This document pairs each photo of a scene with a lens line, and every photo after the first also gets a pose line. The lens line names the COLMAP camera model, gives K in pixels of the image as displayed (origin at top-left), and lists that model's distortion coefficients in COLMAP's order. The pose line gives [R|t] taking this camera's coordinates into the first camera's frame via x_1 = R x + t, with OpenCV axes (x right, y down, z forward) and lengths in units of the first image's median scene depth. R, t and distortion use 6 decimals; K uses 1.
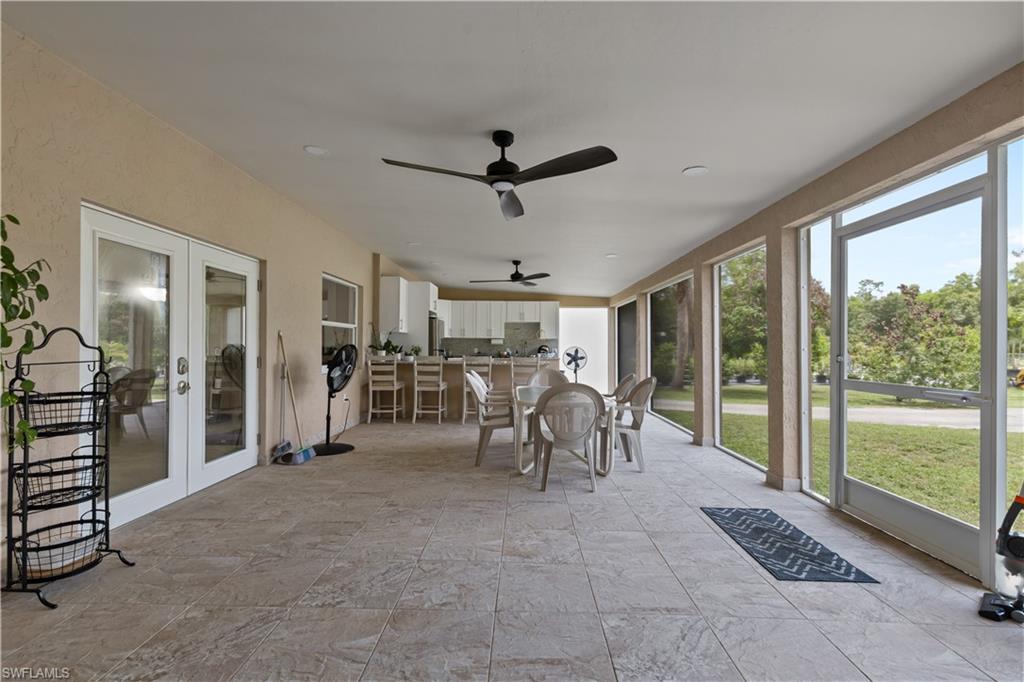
lens RADIAL K [[445.7, 0, 513.9], [0, 445.7, 341.9], [0, 0, 1]] dist [0.002339, 0.000071]
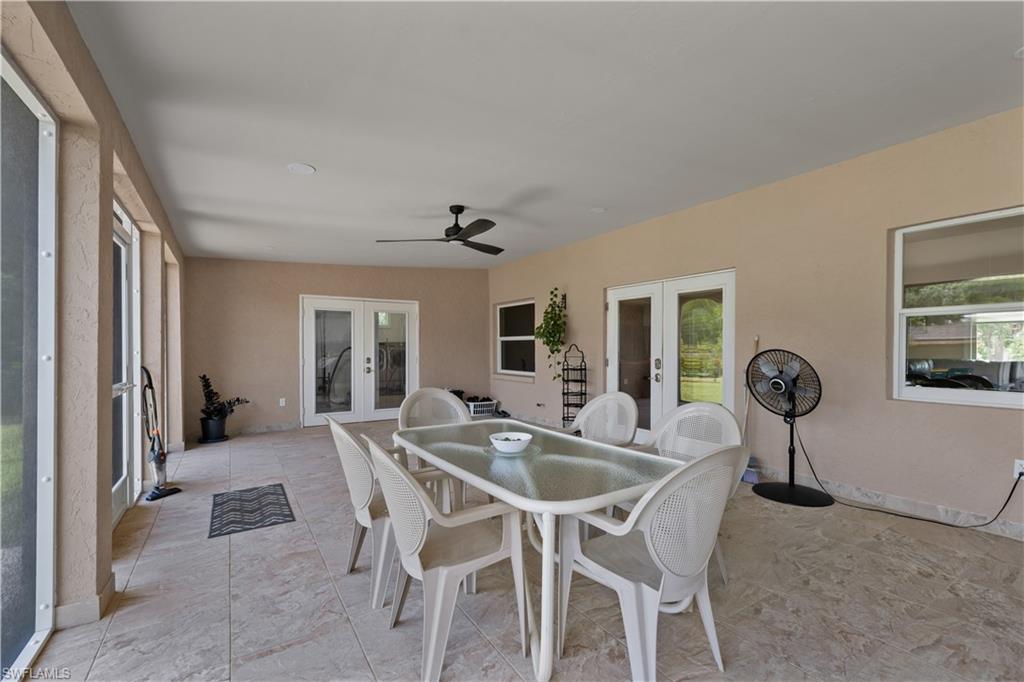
lens RADIAL K [[445.7, 0, 513.9], [0, 445.7, 341.9], [0, 0, 1]] dist [0.002339, 0.000071]
pose [[-0.828952, -0.012012, -0.559191, 0.607972], [0.003445, 0.999641, -0.026580, 0.018386], [0.559310, -0.023960, -0.828612, 2.206730]]
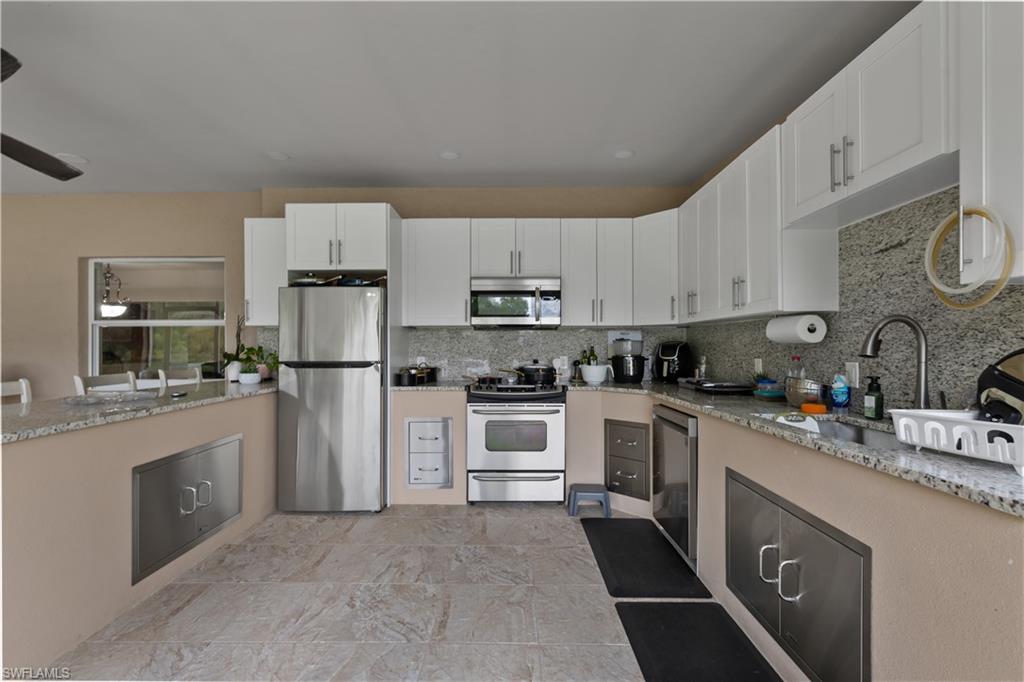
lens RADIAL K [[440.2, 0, 511.5], [0, 440.2, 346.1], [0, 0, 1]] dist [-0.000615, -0.000228]
pose [[0.000976, -0.015259, -0.999883, 0.605805], [0.014749, 0.999775, -0.015243, 0.031679], [0.999891, -0.014733, 0.001201, 3.011133]]
